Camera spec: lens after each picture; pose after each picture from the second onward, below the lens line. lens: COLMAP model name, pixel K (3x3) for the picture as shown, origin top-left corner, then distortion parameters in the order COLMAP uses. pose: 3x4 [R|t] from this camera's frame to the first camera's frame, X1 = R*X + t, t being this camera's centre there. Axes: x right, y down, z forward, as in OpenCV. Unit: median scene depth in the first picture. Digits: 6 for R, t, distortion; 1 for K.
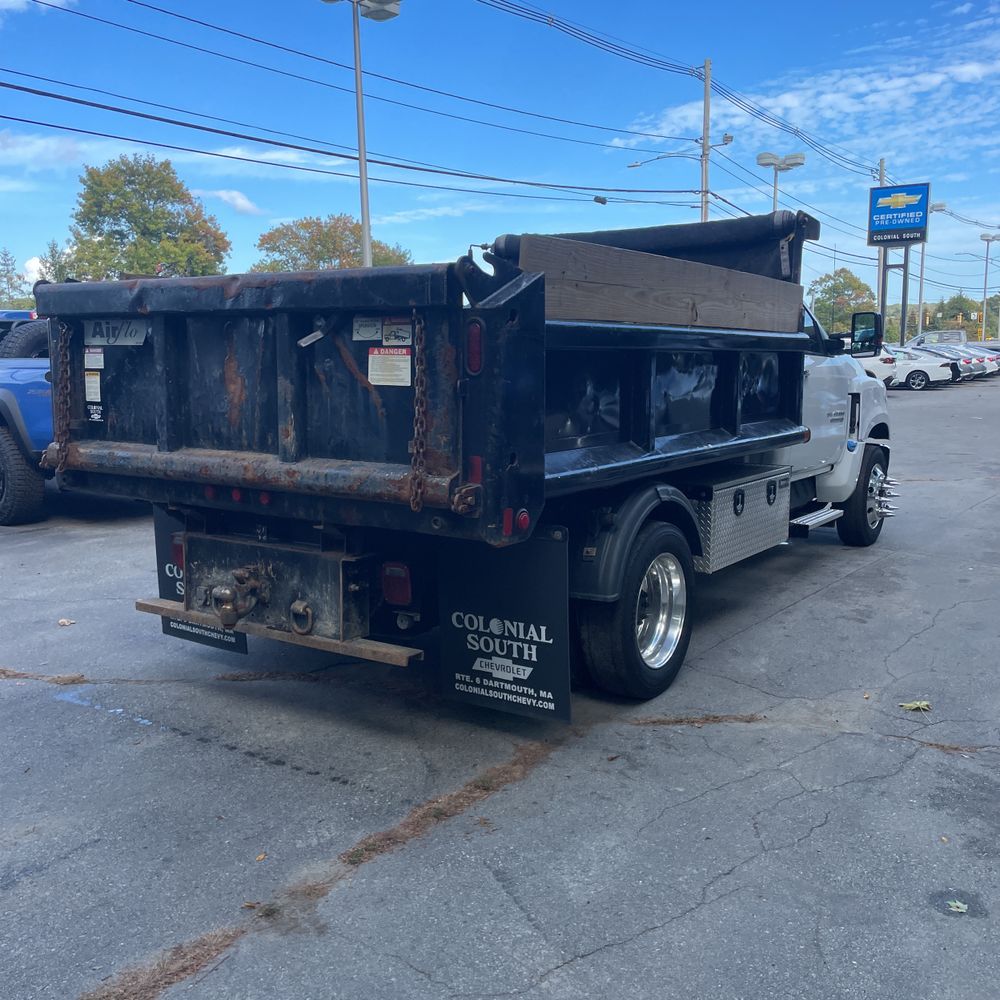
lens RADIAL K [[1016.5, 0, 501.9], [0, 1016.5, 501.6], [0, 0, 1]] dist [0.036166, 0.000000]
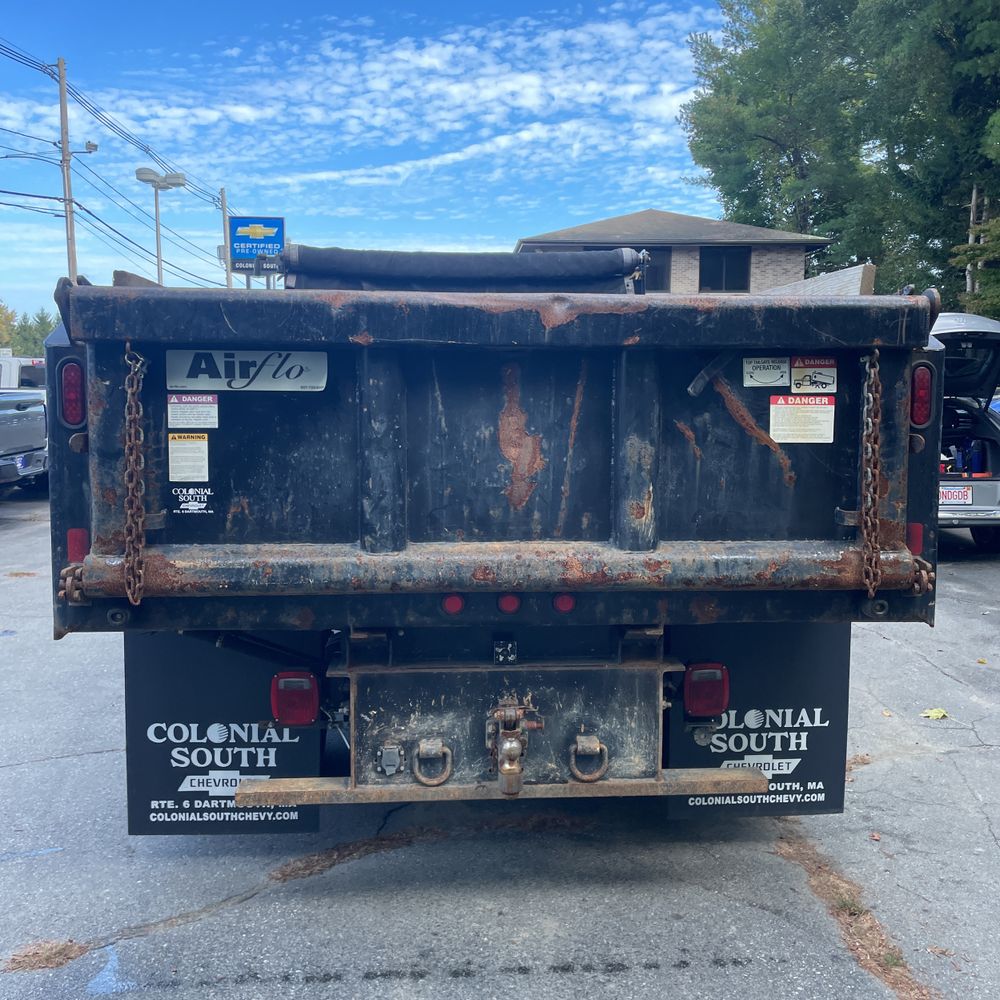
lens RADIAL K [[1016.5, 0, 508.4], [0, 1016.5, 493.7], [0, 0, 1]] dist [0.036166, 0.000000]
pose [[0.791246, -0.064459, 0.608091, -0.680473], [0.084975, 0.996371, -0.004951, -0.078536], [-0.605565, 0.055590, 0.793852, 0.441542]]
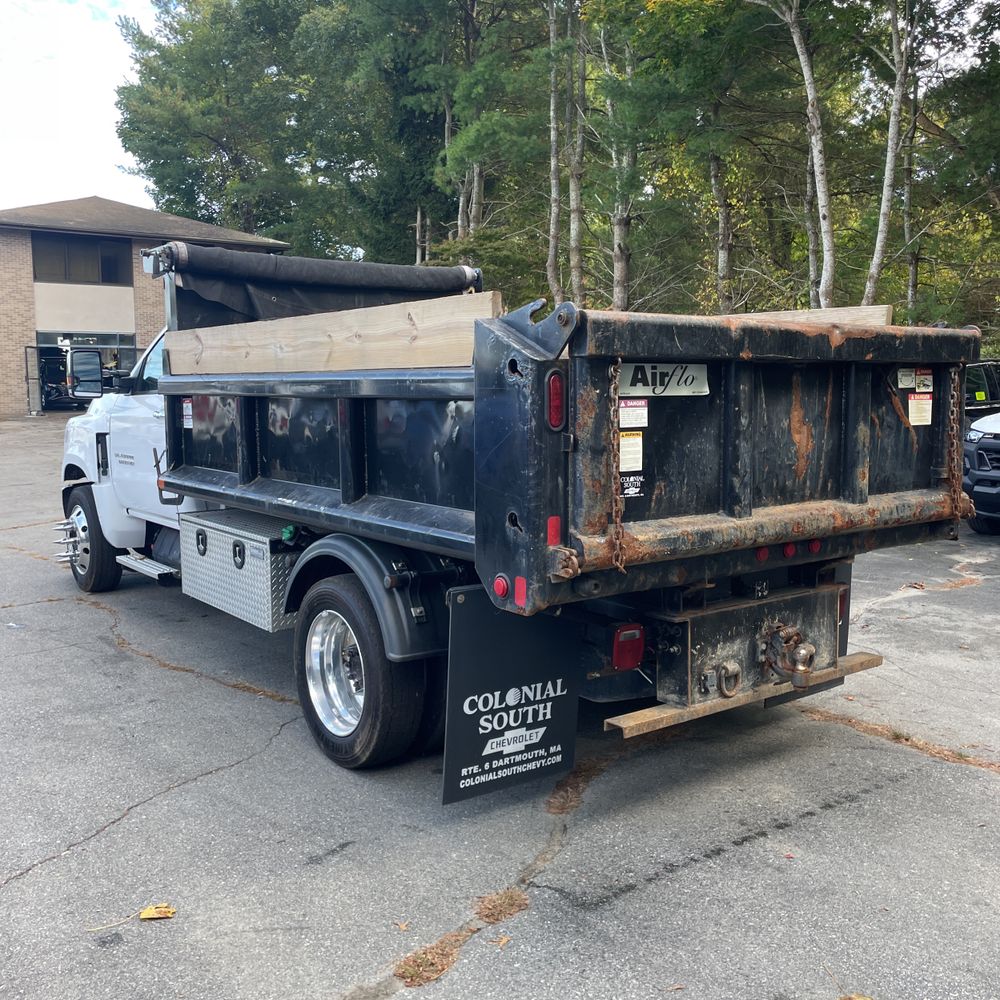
lens RADIAL K [[1016.5, 0, 499.6], [0, 1016.5, 491.5], [0, 0, 1]] dist [0.036166, 0.000000]
pose [[0.336870, -0.104198, 0.935768, -1.236566], [0.136877, 0.988719, 0.060819, -0.155229], [-0.931549, 0.107597, 0.347332, 0.915812]]
